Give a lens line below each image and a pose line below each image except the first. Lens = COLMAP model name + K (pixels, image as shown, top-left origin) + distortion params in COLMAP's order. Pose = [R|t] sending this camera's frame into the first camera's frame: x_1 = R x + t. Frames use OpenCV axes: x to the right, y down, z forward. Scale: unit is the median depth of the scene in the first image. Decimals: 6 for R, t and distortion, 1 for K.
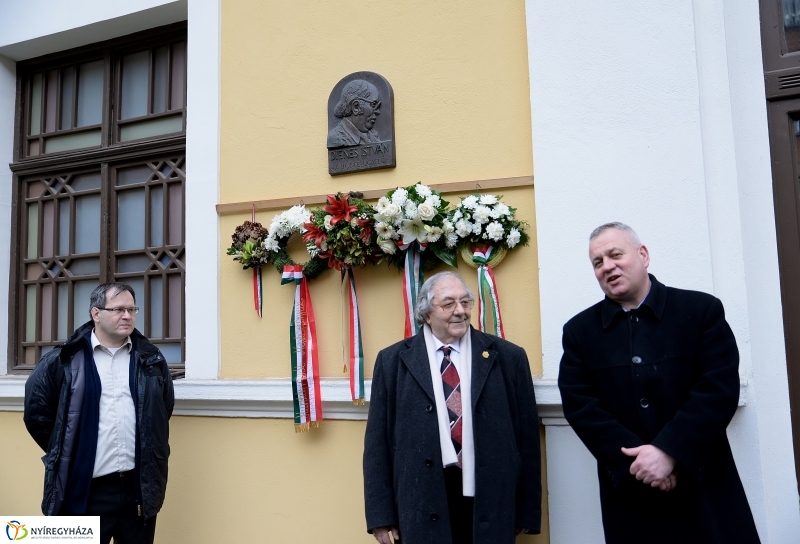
lens RADIAL K [[689.9, 0, 414.6], [0, 689.9, 289.2], [0, 0, 1]] dist [-0.006408, -0.004285]
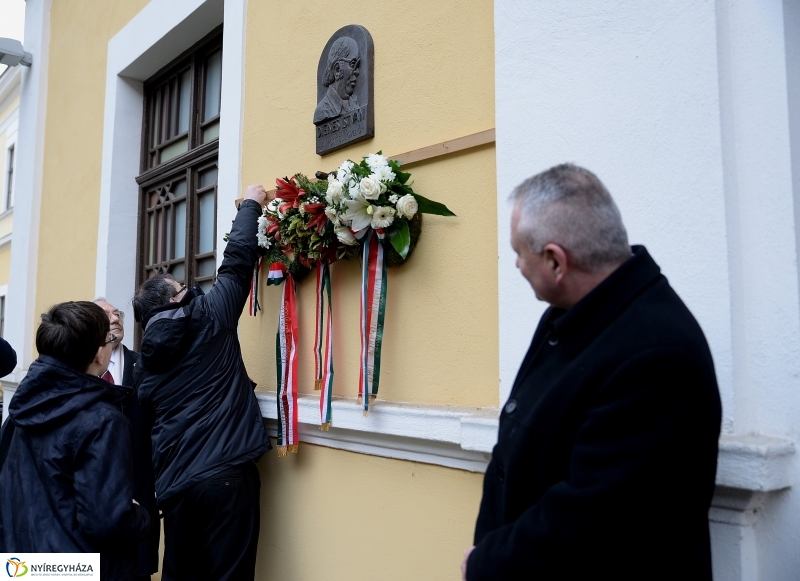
lens RADIAL K [[730.6, 0, 381.9], [0, 730.6, 288.9], [0, 0, 1]] dist [-0.066613, 0.066593]
pose [[0.874121, -0.018106, -0.485370, 0.382153], [0.018446, 0.999822, -0.004075, 0.003480], [0.485357, -0.005391, 0.874299, 0.259815]]
